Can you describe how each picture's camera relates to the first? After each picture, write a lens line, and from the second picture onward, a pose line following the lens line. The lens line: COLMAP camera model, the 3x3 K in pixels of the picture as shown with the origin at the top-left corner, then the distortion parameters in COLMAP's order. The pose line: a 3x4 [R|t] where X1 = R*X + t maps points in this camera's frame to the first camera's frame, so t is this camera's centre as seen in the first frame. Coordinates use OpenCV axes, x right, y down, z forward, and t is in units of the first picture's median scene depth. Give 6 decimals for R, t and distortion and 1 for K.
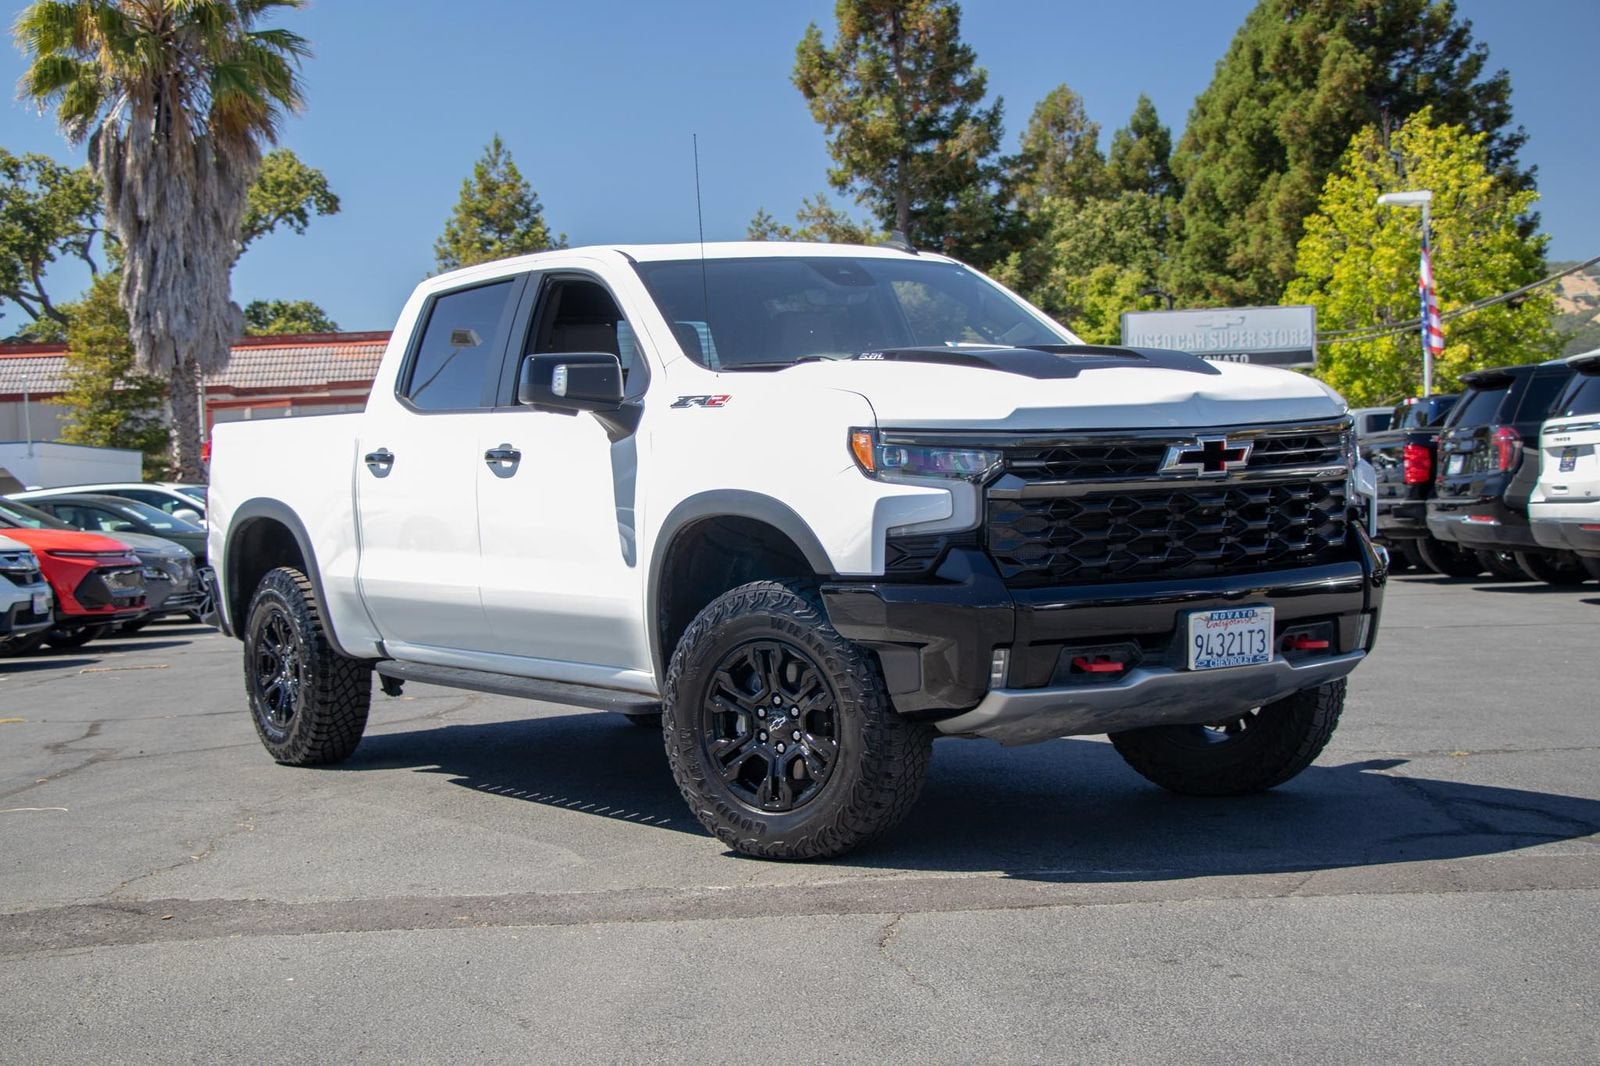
lens RADIAL K [[2414.7, 0, 797.3], [0, 2414.7, 535.3], [0, 0, 1]] dist [0.014930, 0.706481]
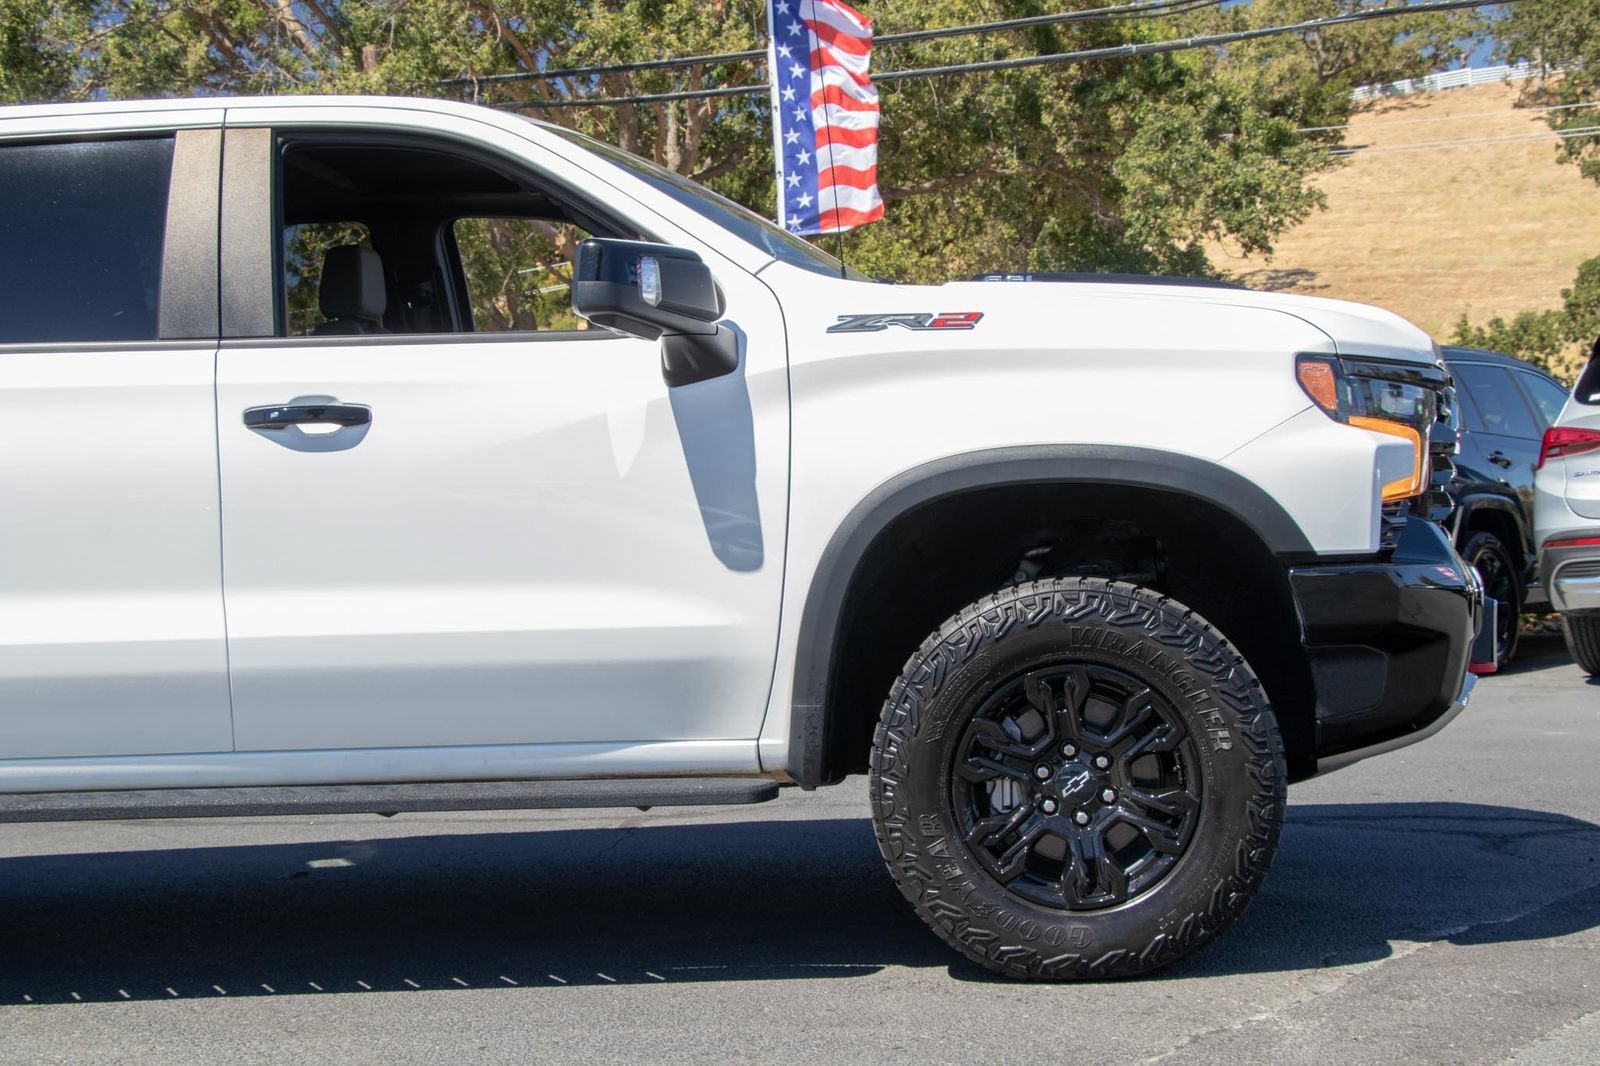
lens RADIAL K [[2376.7, 0, 800.0], [0, 2376.7, 533.0], [0, 0, 1]] dist [0.004179, 0.621051]
pose [[0.629741, 0.003156, 0.776799, -0.201542], [0.043594, 0.998272, -0.039397, 0.009870], [-0.775581, 0.058674, 0.628515, 0.214557]]
